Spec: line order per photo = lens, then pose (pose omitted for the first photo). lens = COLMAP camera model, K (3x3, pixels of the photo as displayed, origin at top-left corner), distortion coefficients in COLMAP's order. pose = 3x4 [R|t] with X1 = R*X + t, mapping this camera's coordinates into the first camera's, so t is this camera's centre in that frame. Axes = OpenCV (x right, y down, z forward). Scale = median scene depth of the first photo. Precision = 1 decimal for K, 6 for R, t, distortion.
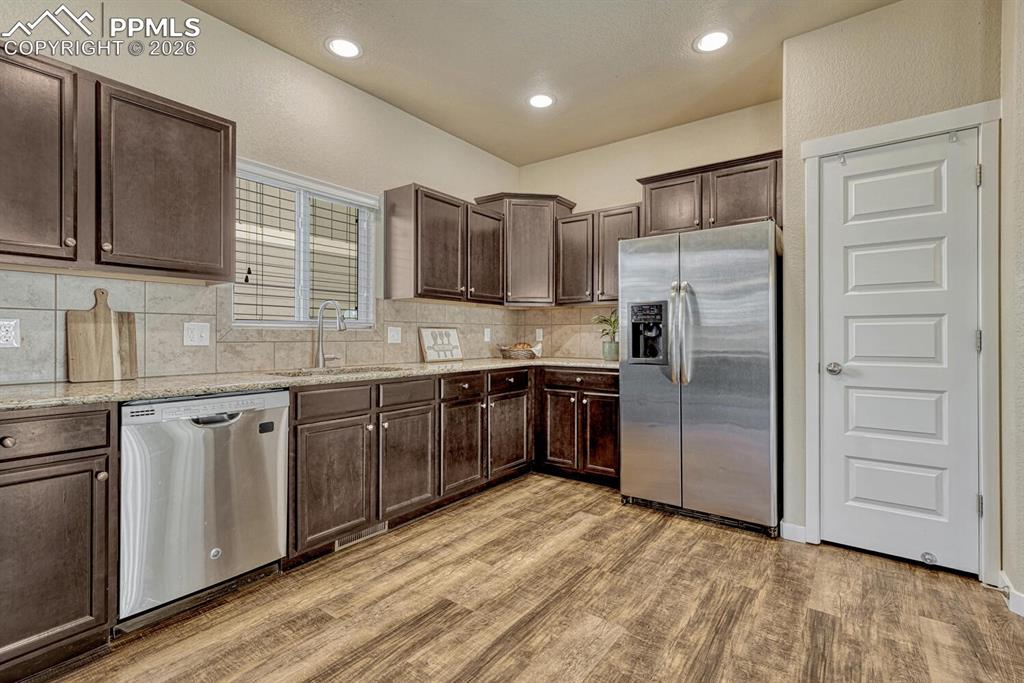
lens RADIAL K [[464.8, 0, 512.0], [0, 464.8, 341.5], [0, 0, 1]] dist [0.001333, -0.000095]
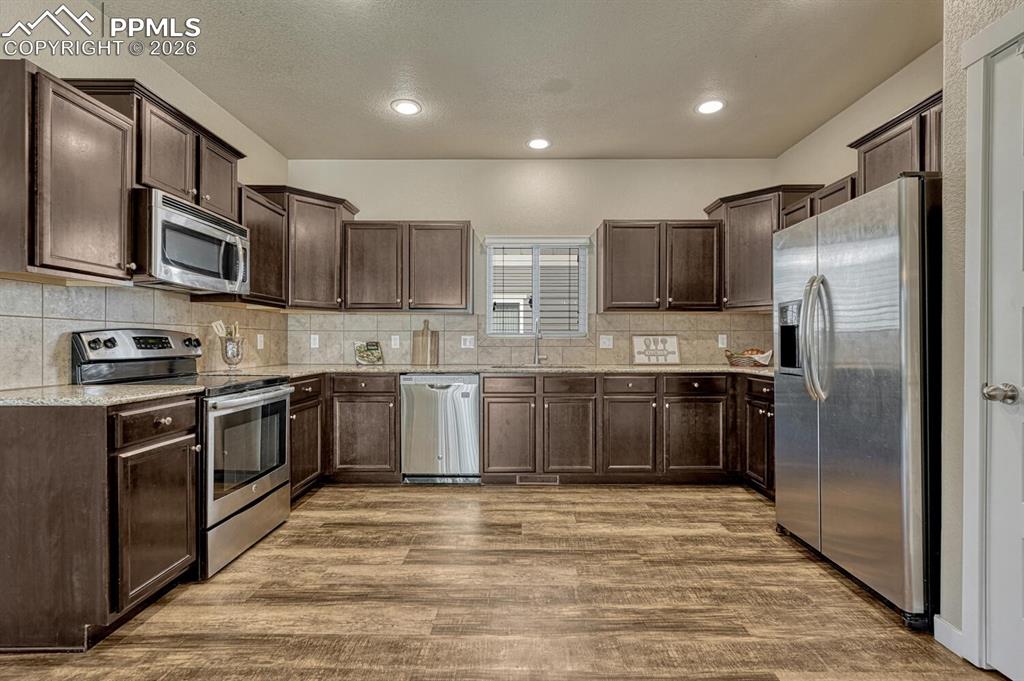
lens RADIAL K [[435.0, 0, 512.7], [0, 435.0, 349.2], [0, 0, 1]] dist [-0.001527, -0.000601]
pose [[0.601615, 0.008201, -0.798744, 0.691161], [-0.007469, 0.999961, 0.004641, 0.002974], [0.798751, 0.003174, 0.601653, 0.124075]]
